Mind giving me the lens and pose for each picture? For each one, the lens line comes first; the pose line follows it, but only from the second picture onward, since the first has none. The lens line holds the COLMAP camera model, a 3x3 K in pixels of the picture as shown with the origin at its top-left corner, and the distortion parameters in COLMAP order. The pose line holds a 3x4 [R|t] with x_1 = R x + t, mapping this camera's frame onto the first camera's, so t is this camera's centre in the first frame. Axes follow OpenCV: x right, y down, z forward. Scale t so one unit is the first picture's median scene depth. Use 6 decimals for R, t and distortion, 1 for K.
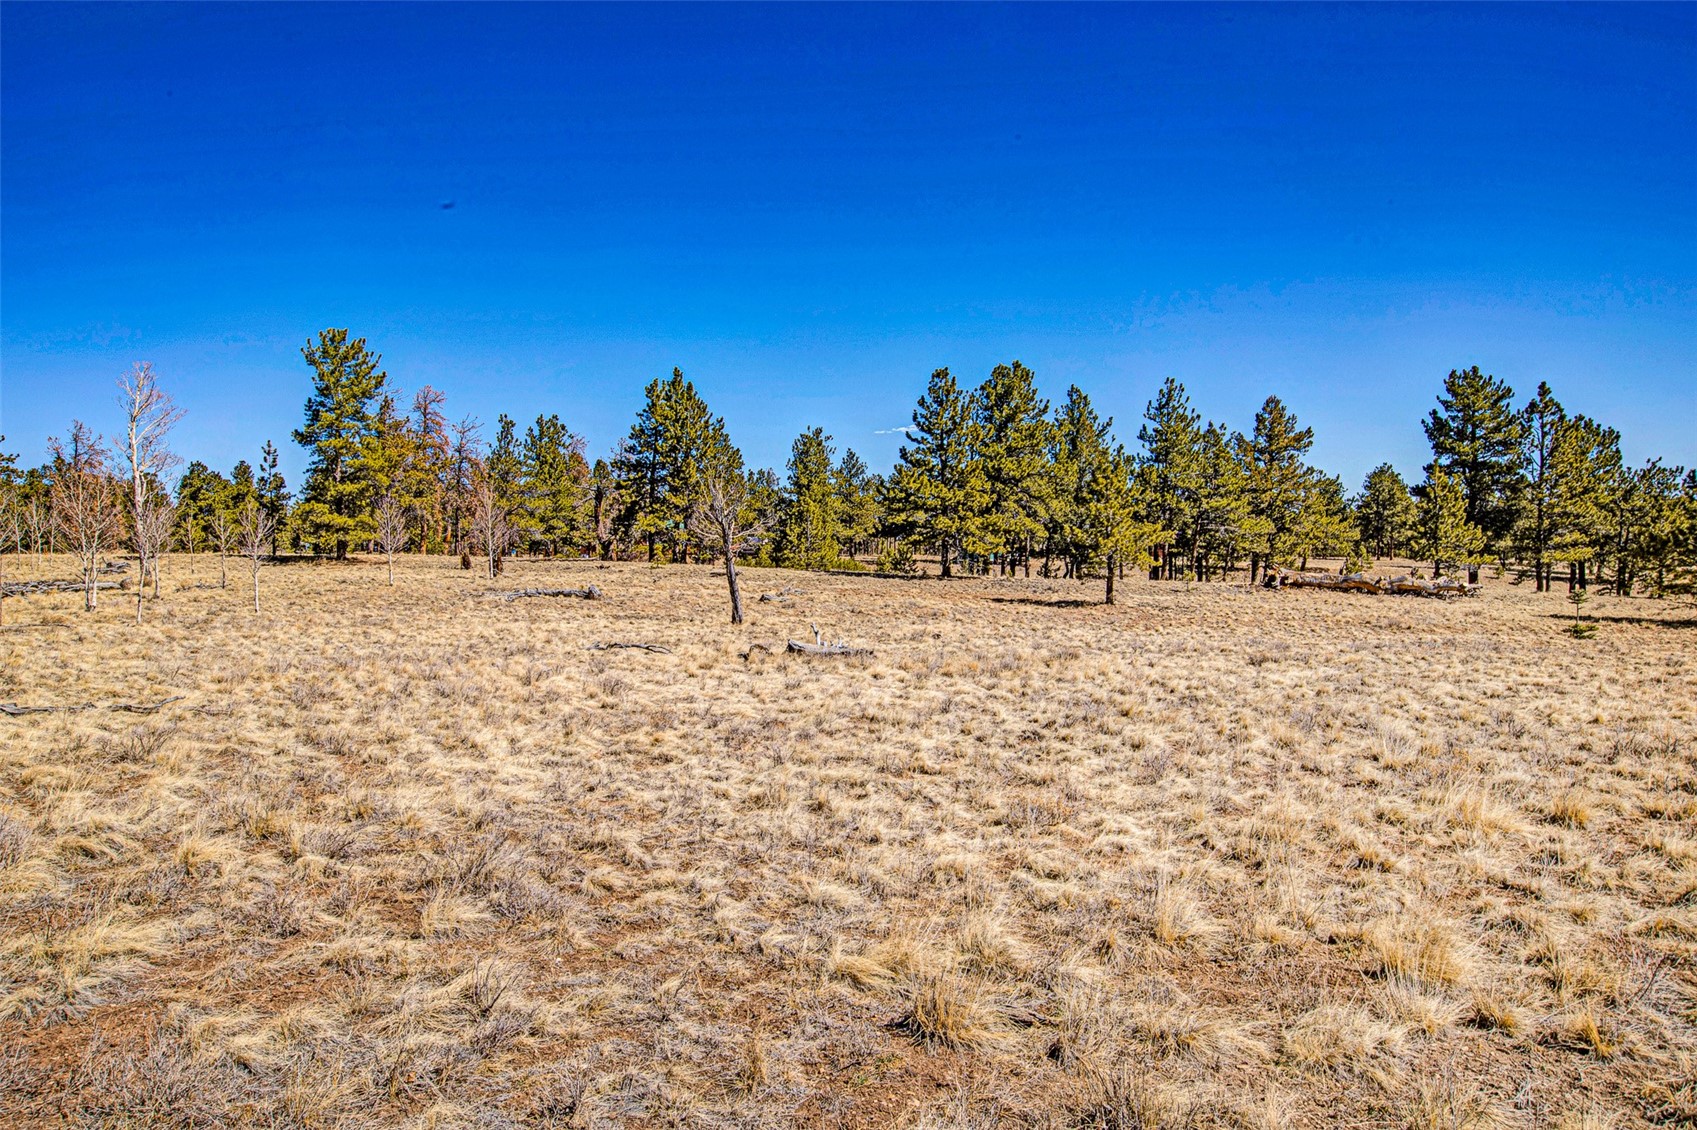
lens RADIAL K [[1148.5, 0, 854.2], [0, 1148.5, 563.2], [0, 0, 1]] dist [0.010754, 0.004704]
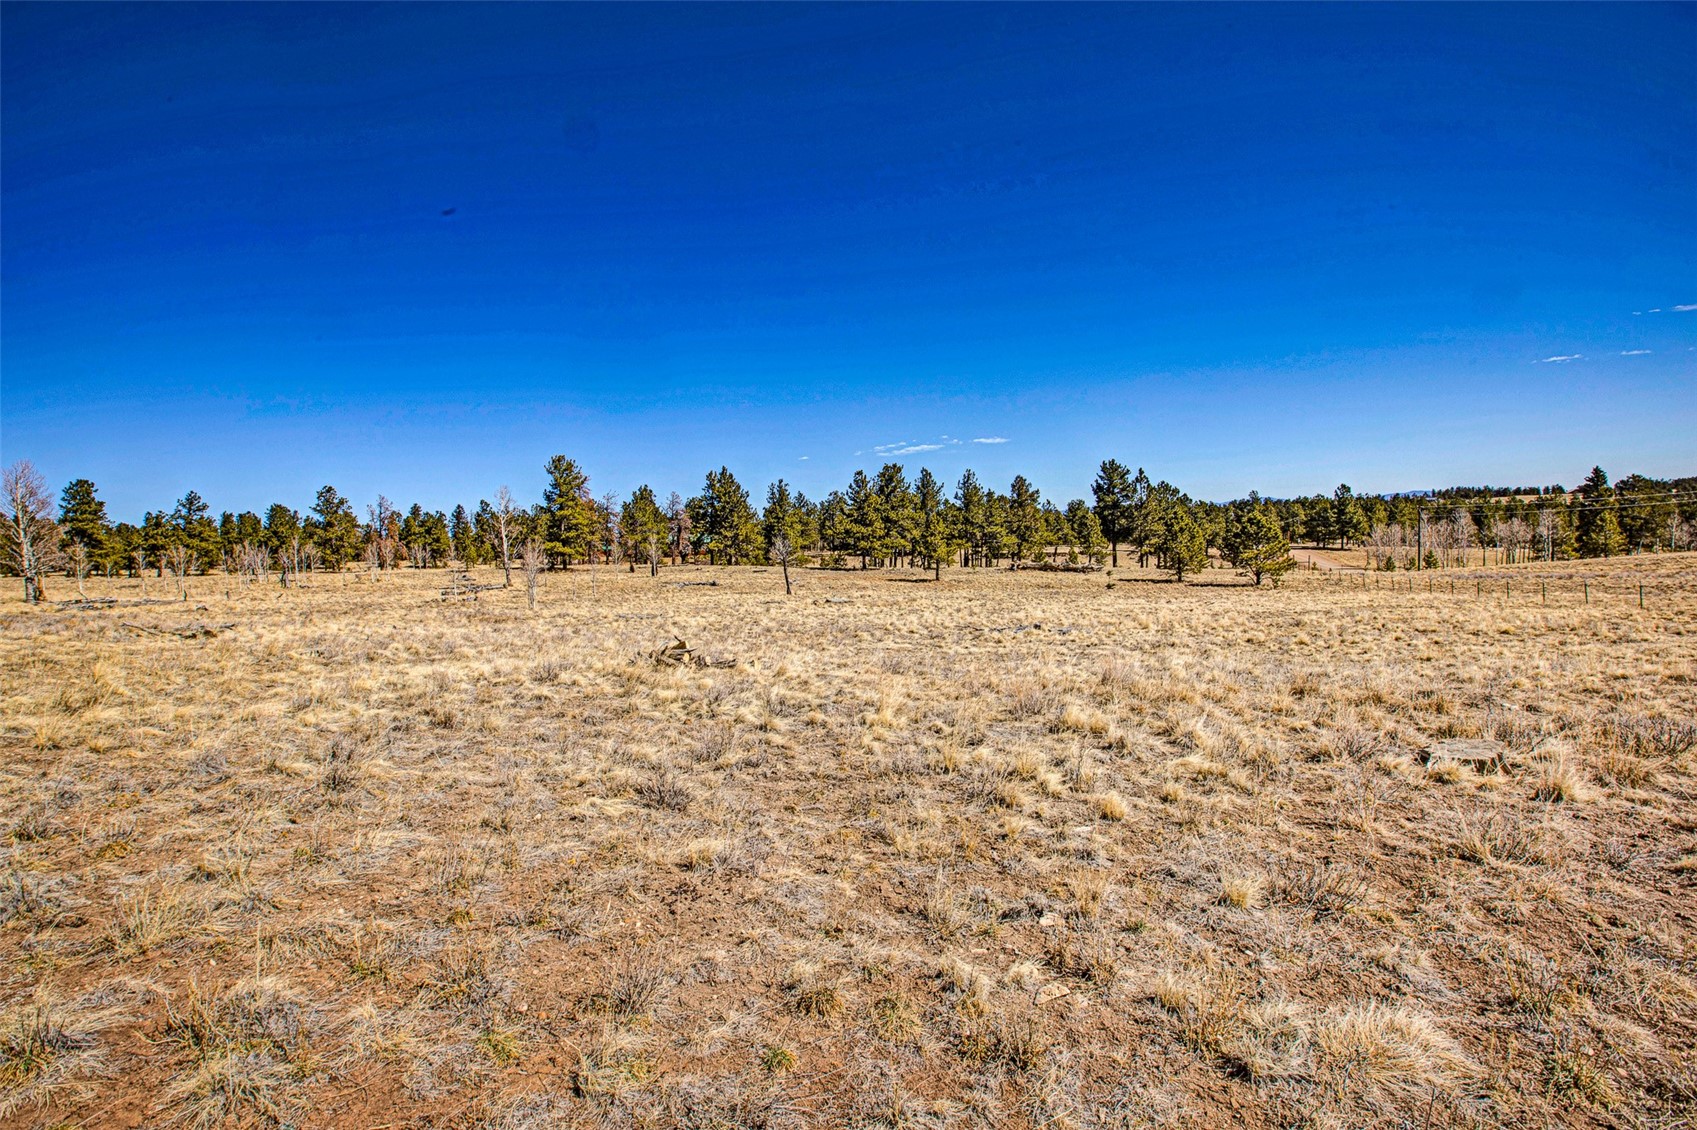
lens RADIAL K [[859.8, 0, 845.2], [0, 859.8, 562.1], [0, 0, 1]] dist [-0.005338, -0.000568]
pose [[0.996450, -0.029761, 0.078752, -0.073596], [0.028293, 0.999406, 0.019694, -0.030543], [-0.079291, -0.017396, 0.996700, -0.531043]]
